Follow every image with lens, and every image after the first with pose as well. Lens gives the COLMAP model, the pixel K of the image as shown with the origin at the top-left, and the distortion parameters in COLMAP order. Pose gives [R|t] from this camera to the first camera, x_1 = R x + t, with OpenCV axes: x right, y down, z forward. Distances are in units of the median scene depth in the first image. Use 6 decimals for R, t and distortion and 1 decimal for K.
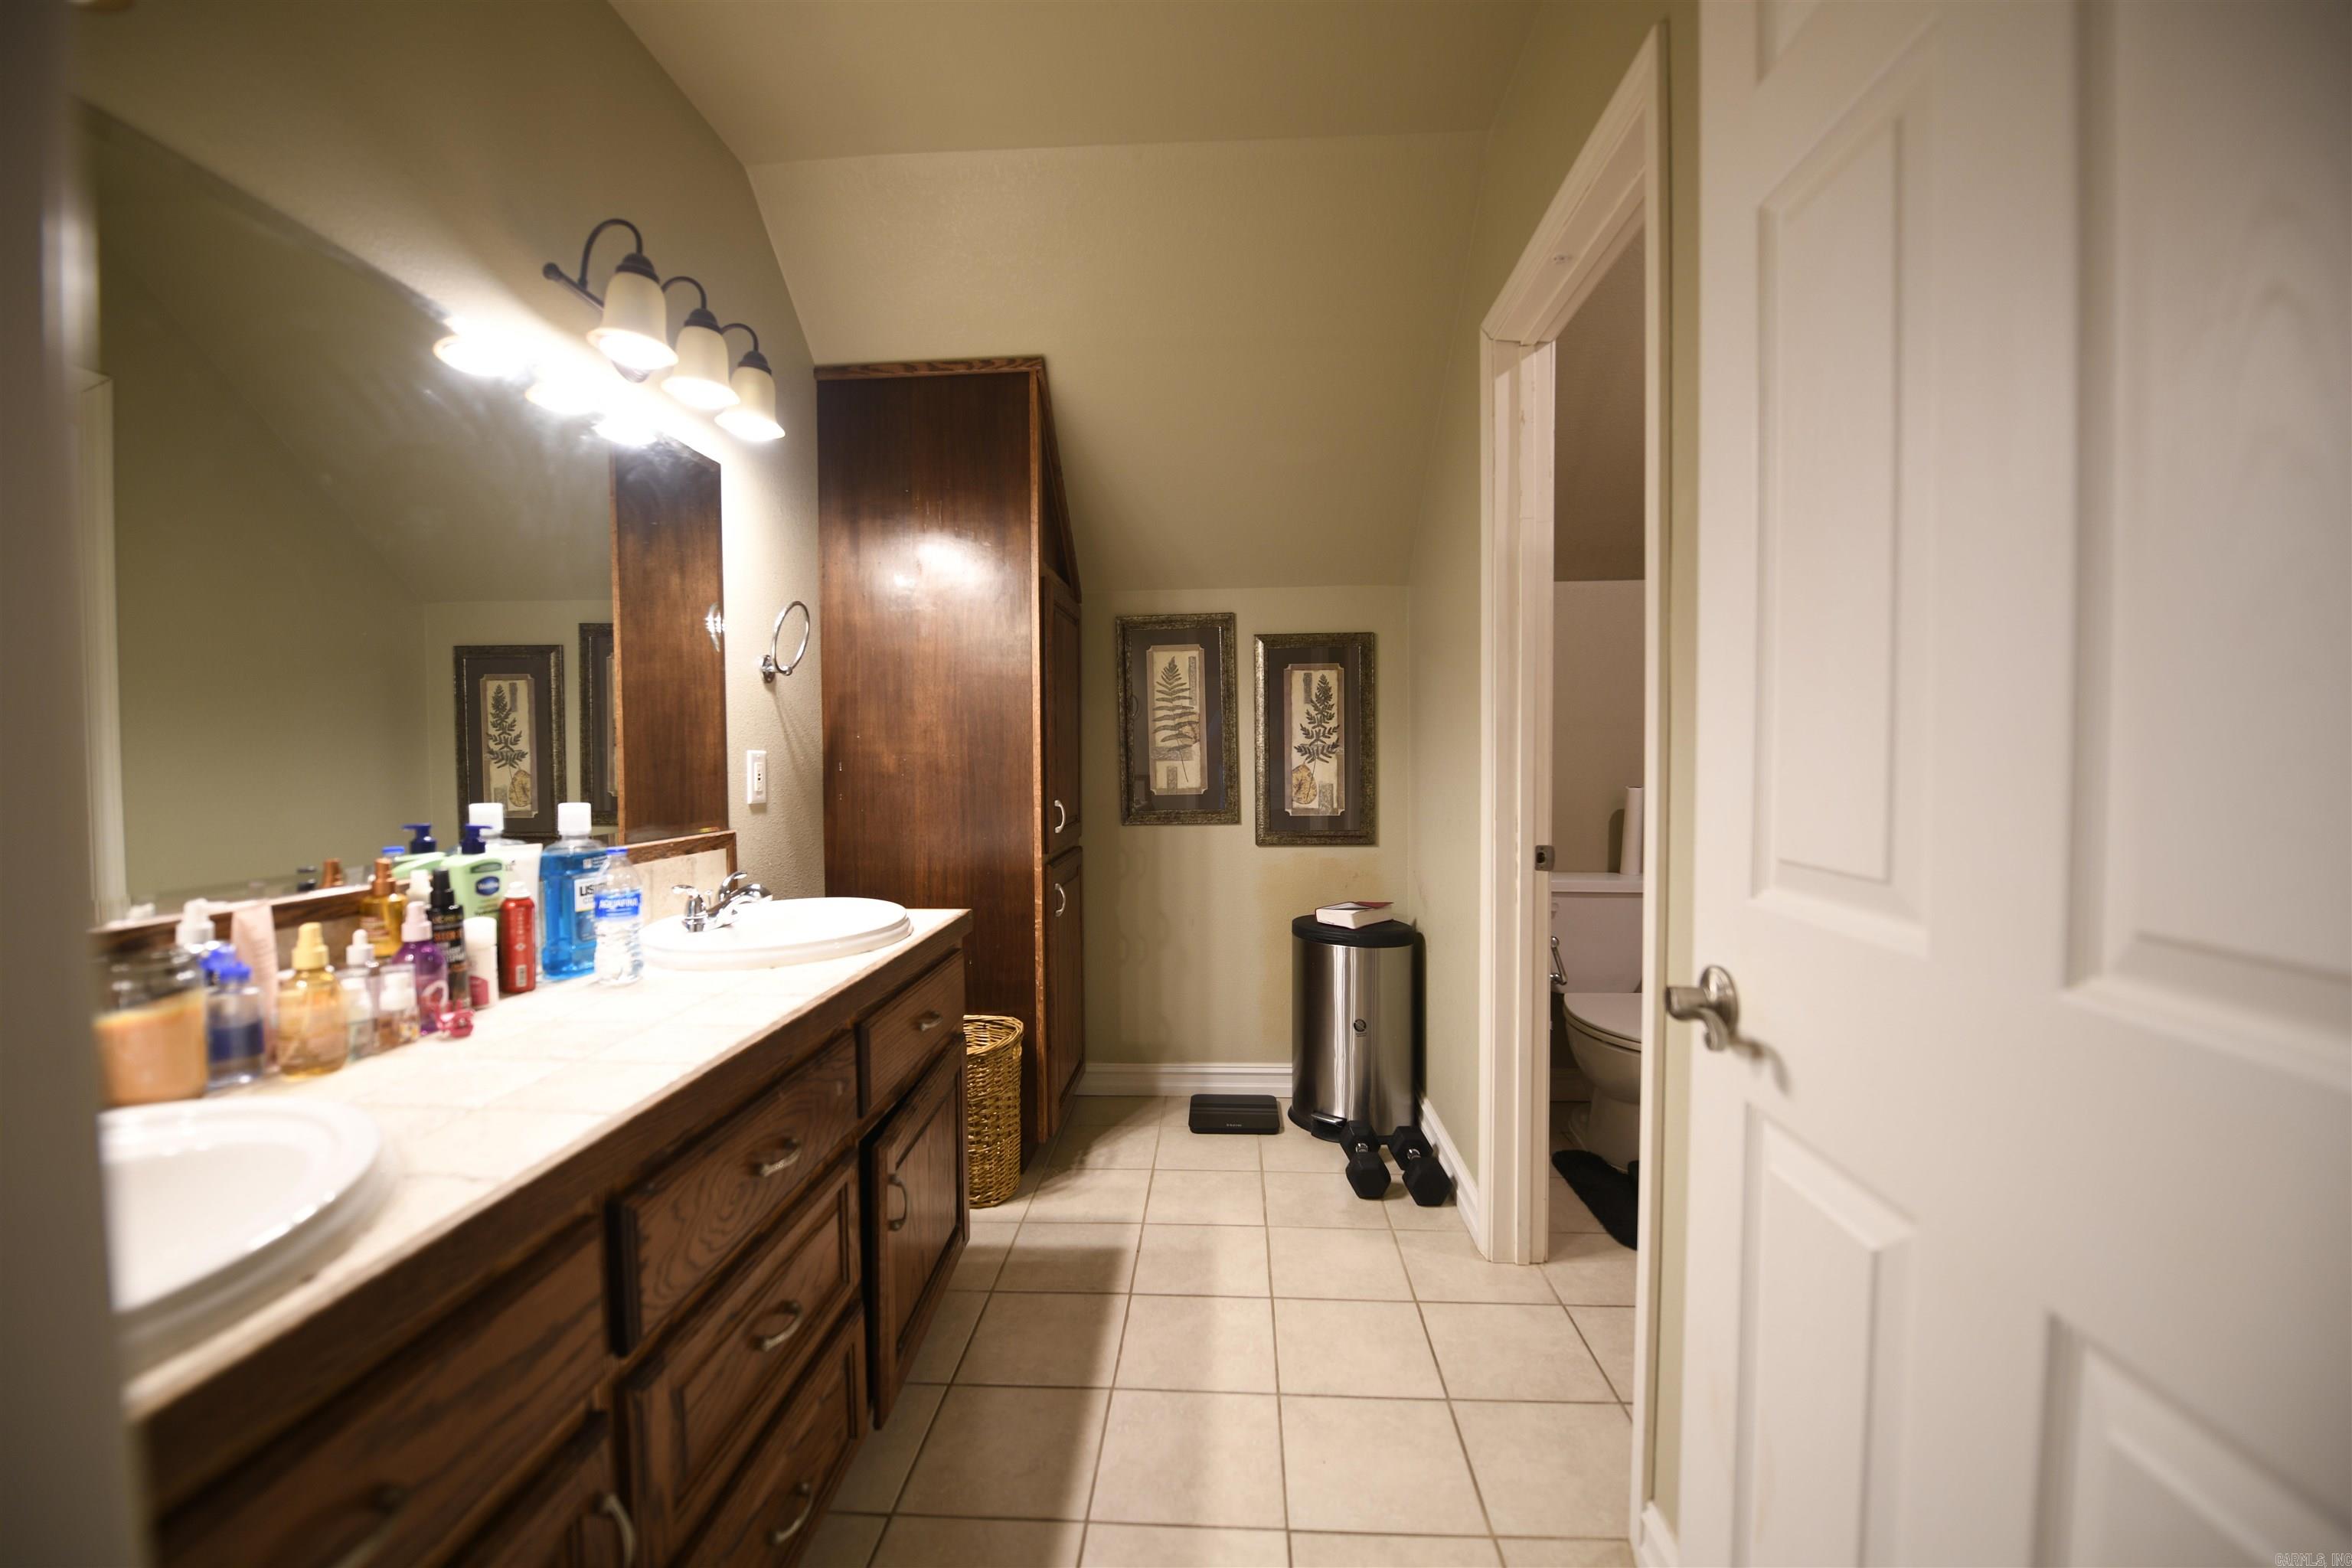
lens RADIAL K [[944.2, 0, 1179.0], [0, 944.2, 781.8], [0, 0, 1]] dist [-0.014402, -0.002582]
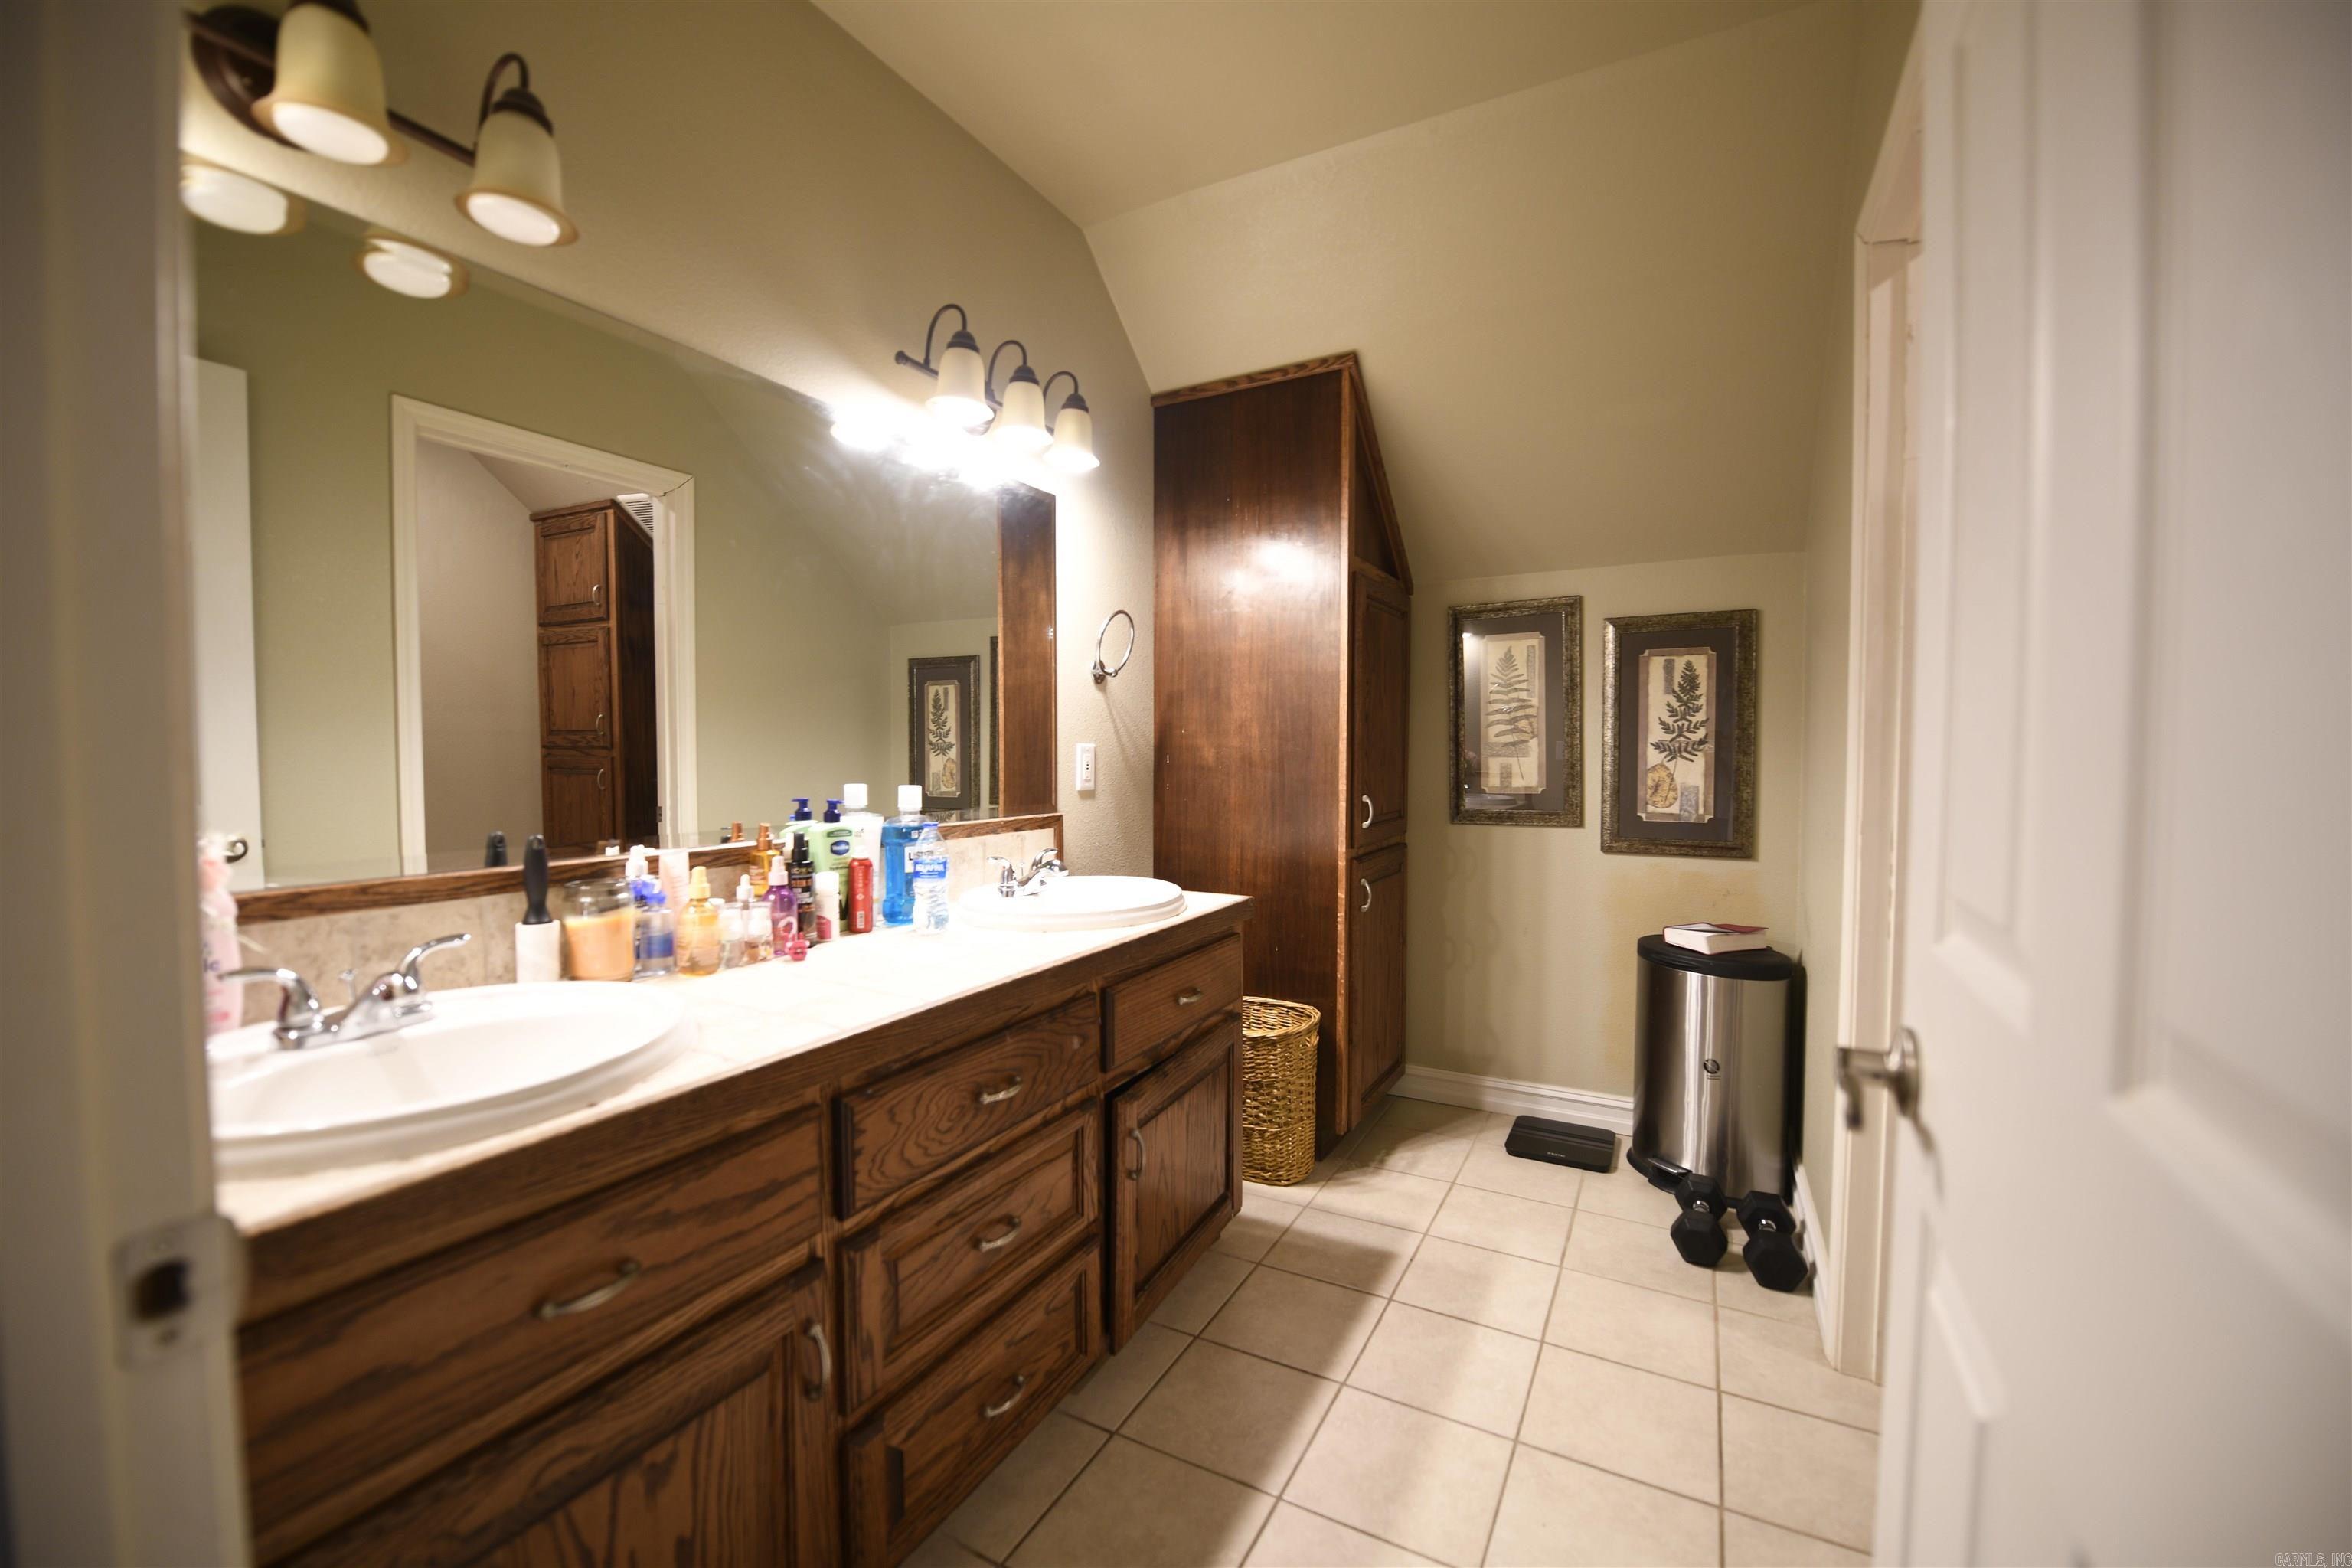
lens RADIAL K [[944.2, 0, 1174.0], [0, 944.2, 781.6], [0, 0, 1]] dist [-0.014402, -0.002582]
pose [[0.903535, 0.022820, -0.427906, 0.144207], [-0.020327, 0.999739, 0.010396, -0.001718], [0.428031, -0.000695, 0.903764, 0.015846]]
